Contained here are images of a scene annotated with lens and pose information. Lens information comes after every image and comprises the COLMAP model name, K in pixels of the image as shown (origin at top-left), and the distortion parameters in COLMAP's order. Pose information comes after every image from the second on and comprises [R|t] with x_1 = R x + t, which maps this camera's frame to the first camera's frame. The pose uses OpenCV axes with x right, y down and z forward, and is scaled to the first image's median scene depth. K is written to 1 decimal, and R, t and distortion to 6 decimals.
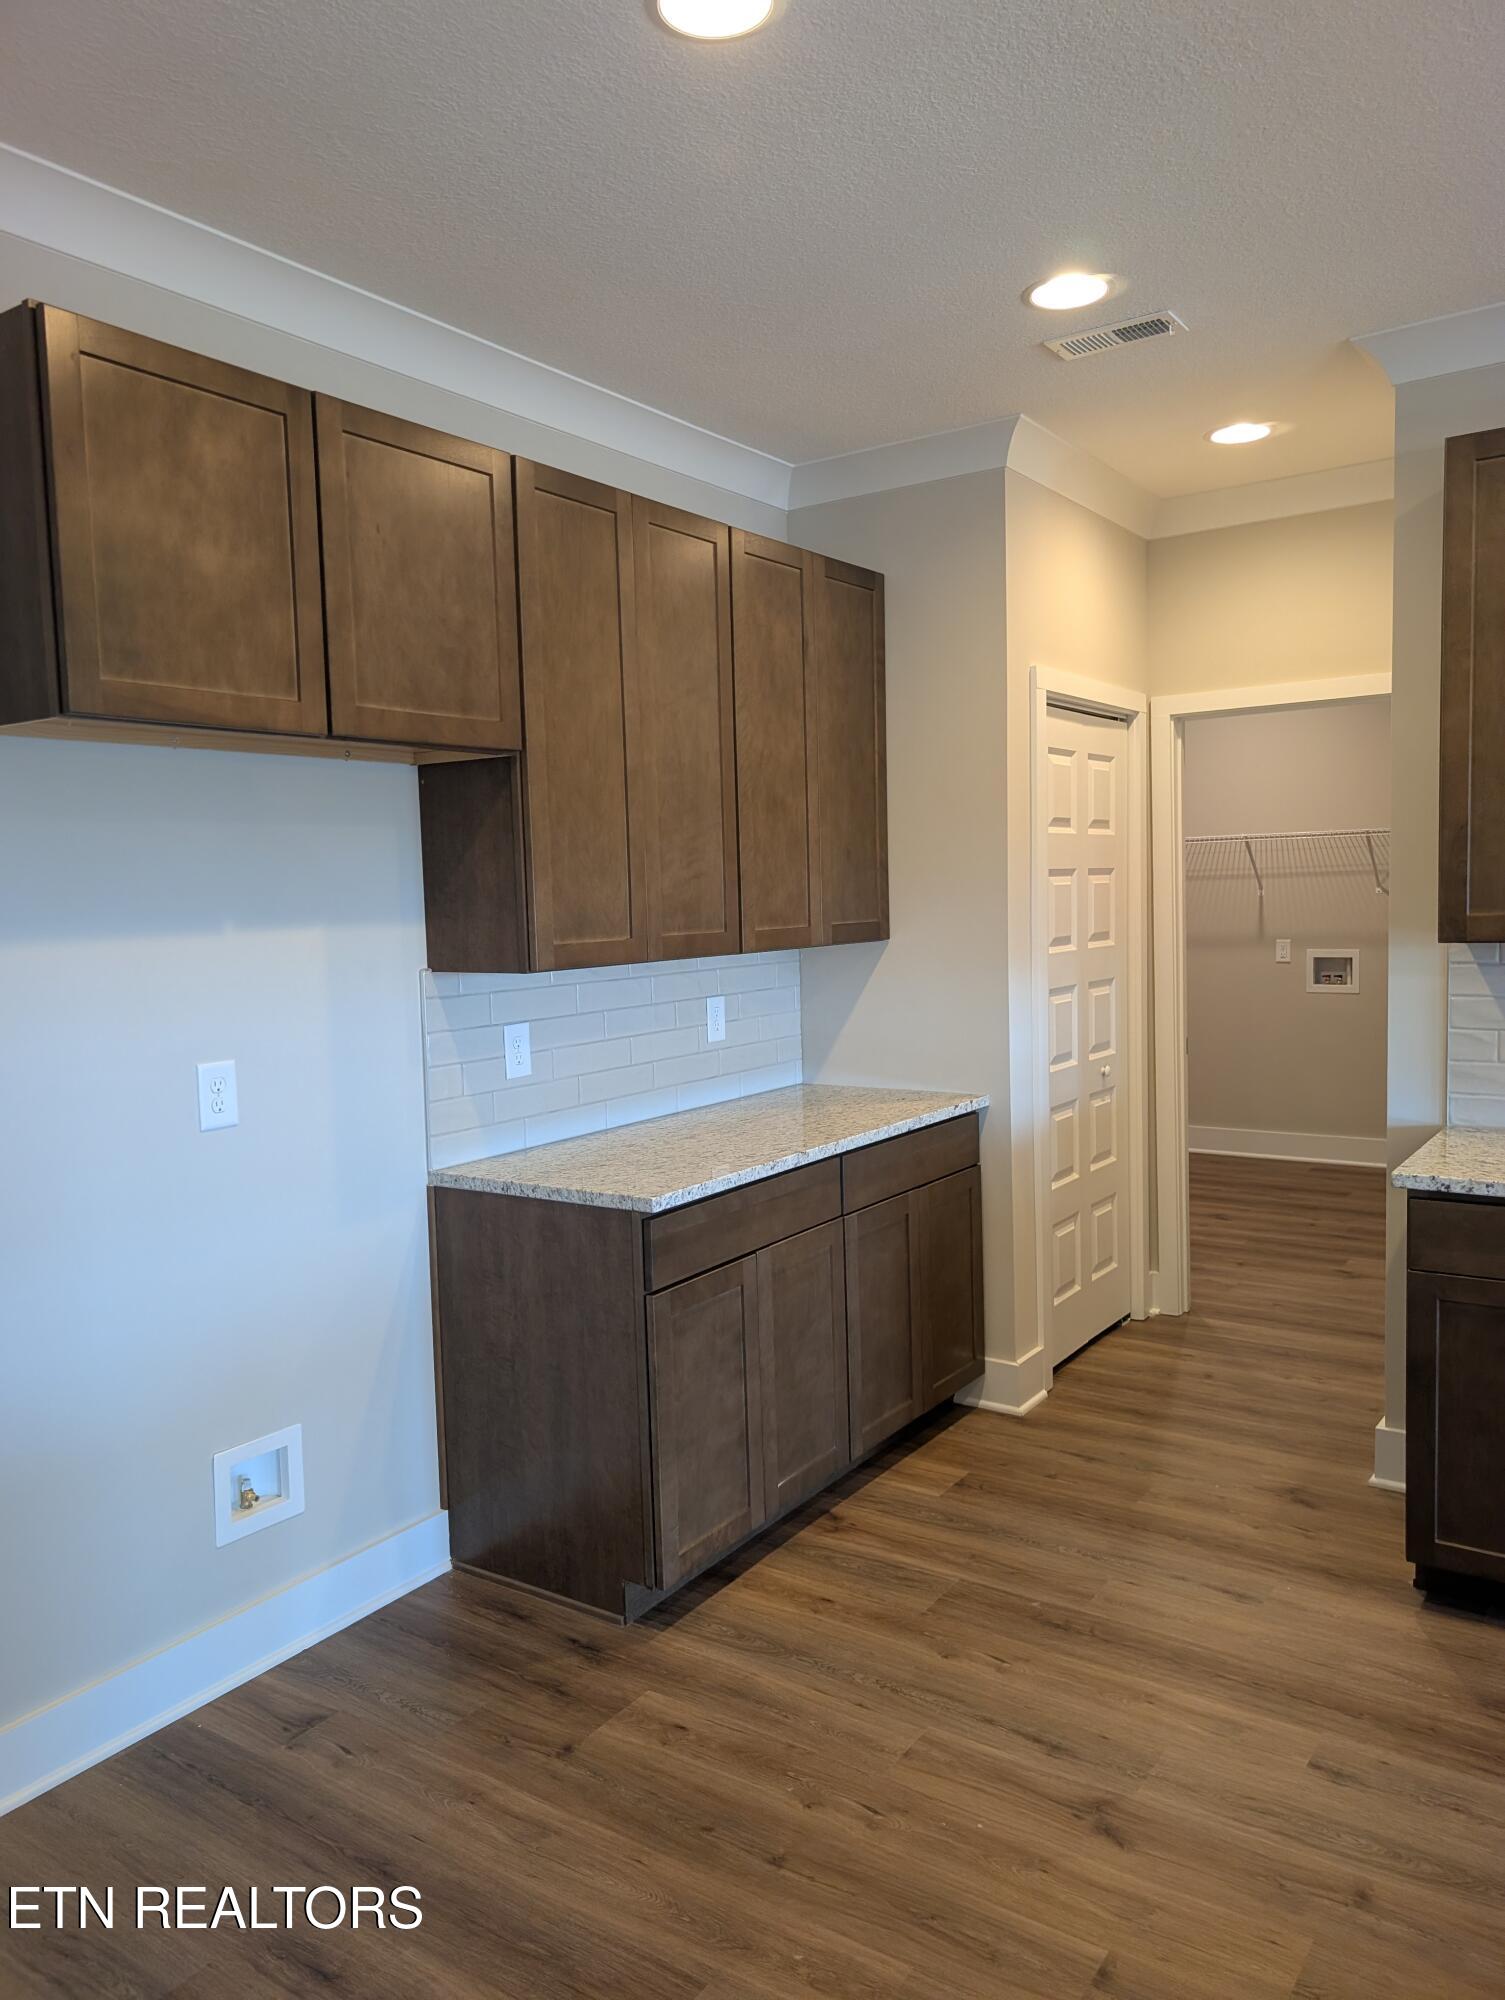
lens RADIAL K [[1431.6, 0, 747.5], [0, 1431.6, 994.6], [0, 0, 1]] dist [-0.001338, 0.002844]
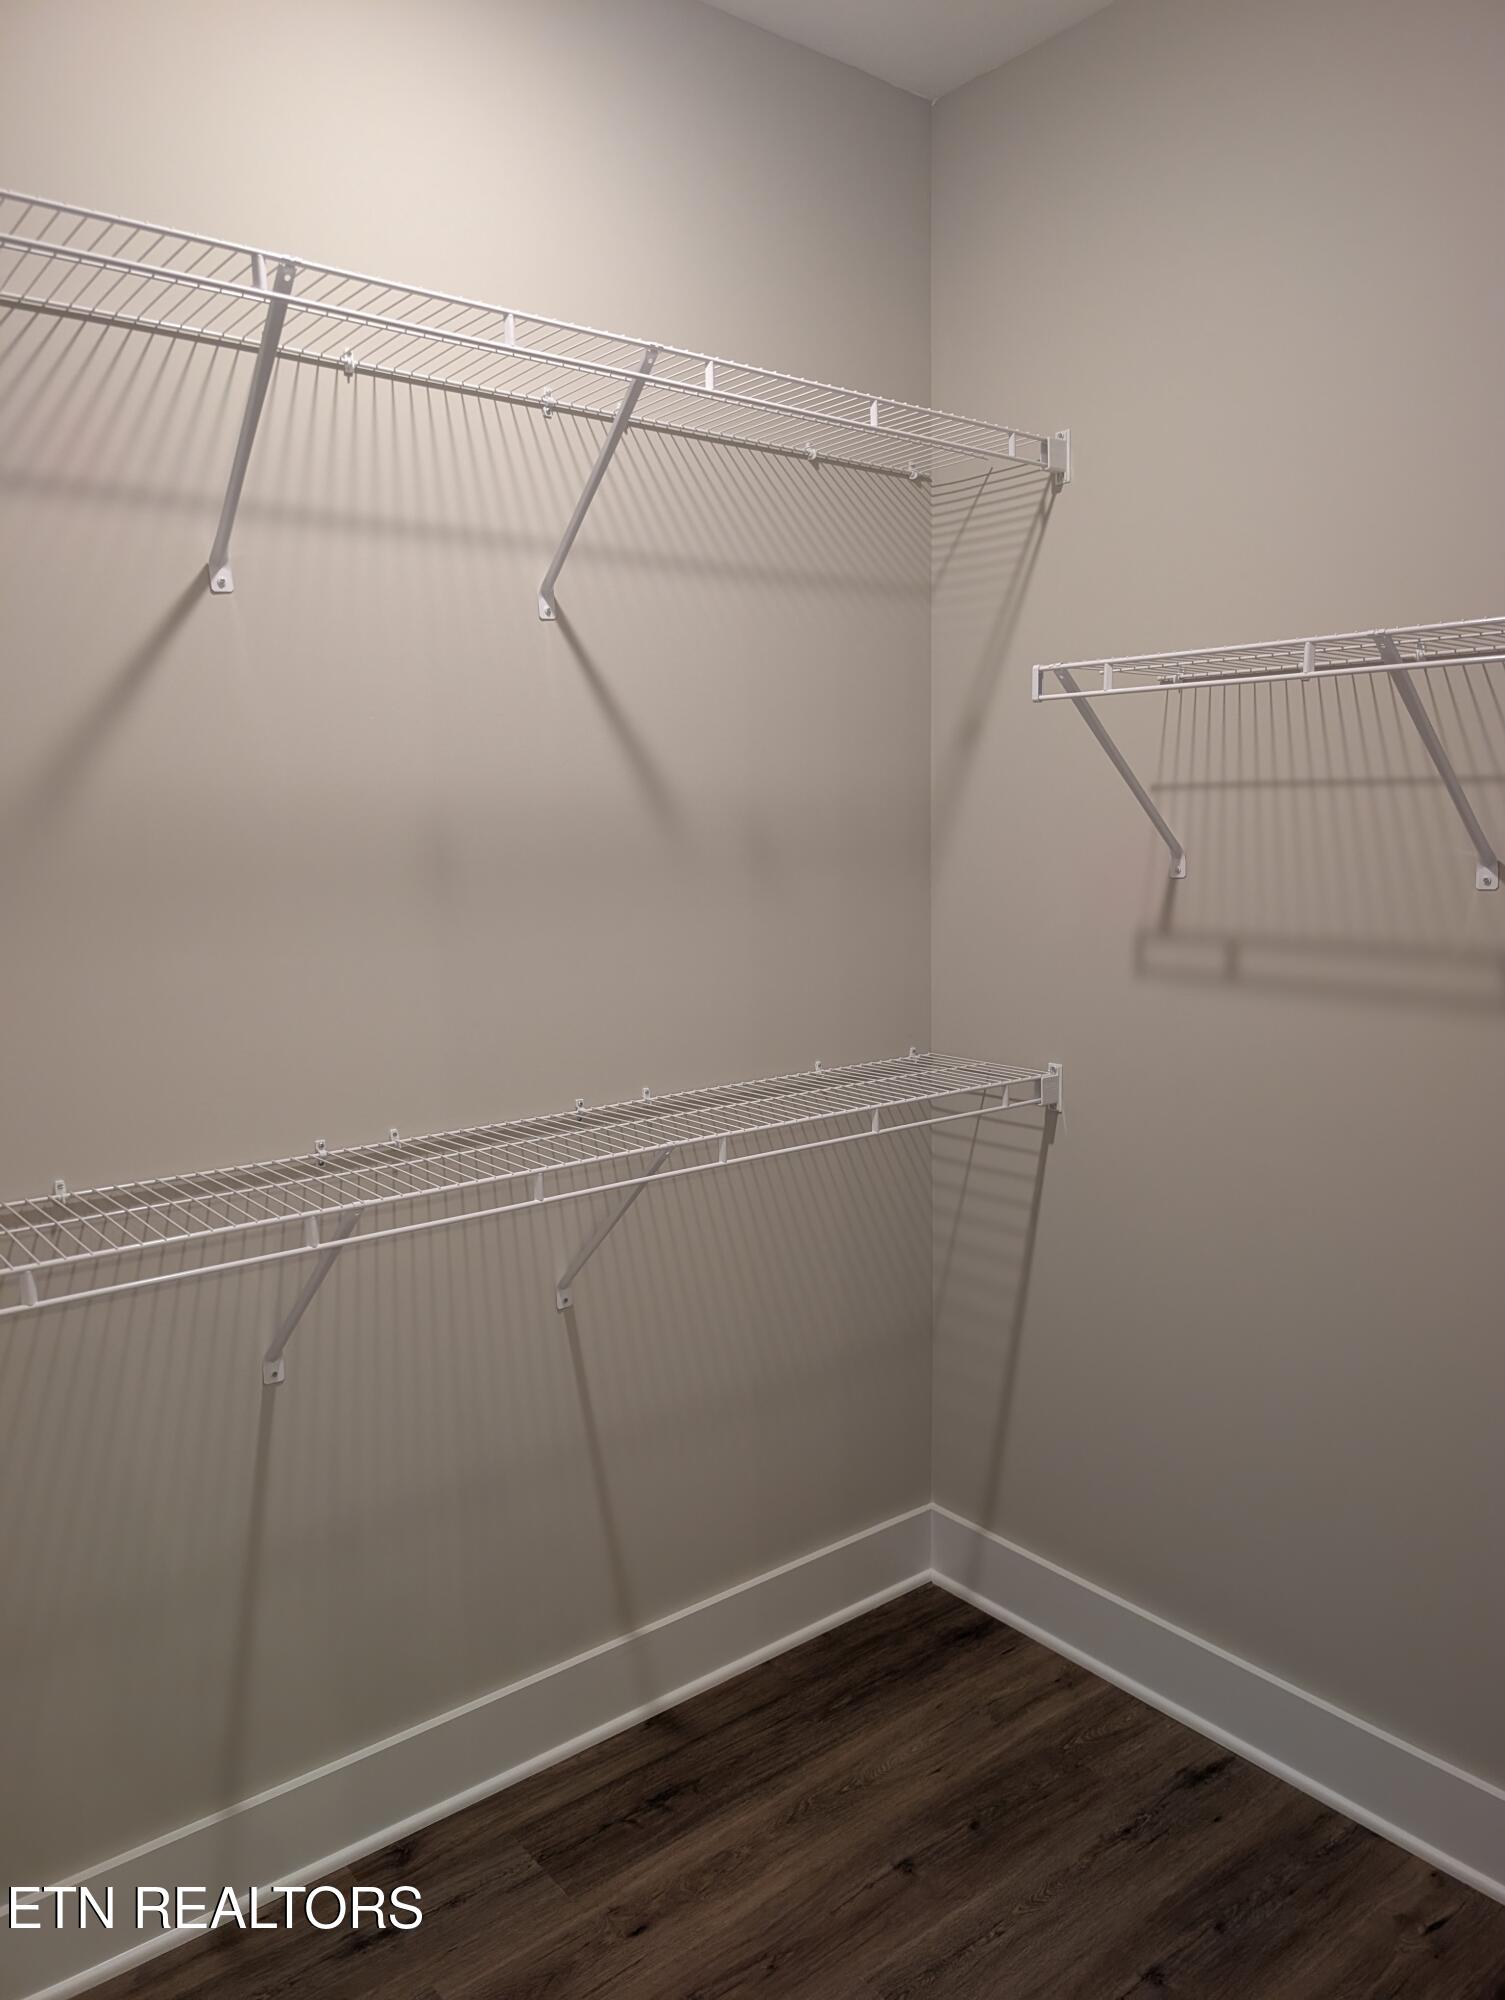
lens RADIAL K [[1431.6, 0, 758.4], [0, 1431.6, 997.6], [0, 0, 1]] dist [-0.001338, 0.002844]
pose [[-0.273828, 0.160332, -0.948320, 0.844192], [-0.055537, 0.981726, 0.182016, -0.102062], [0.960174, 0.102508, -0.259920, 1.117913]]
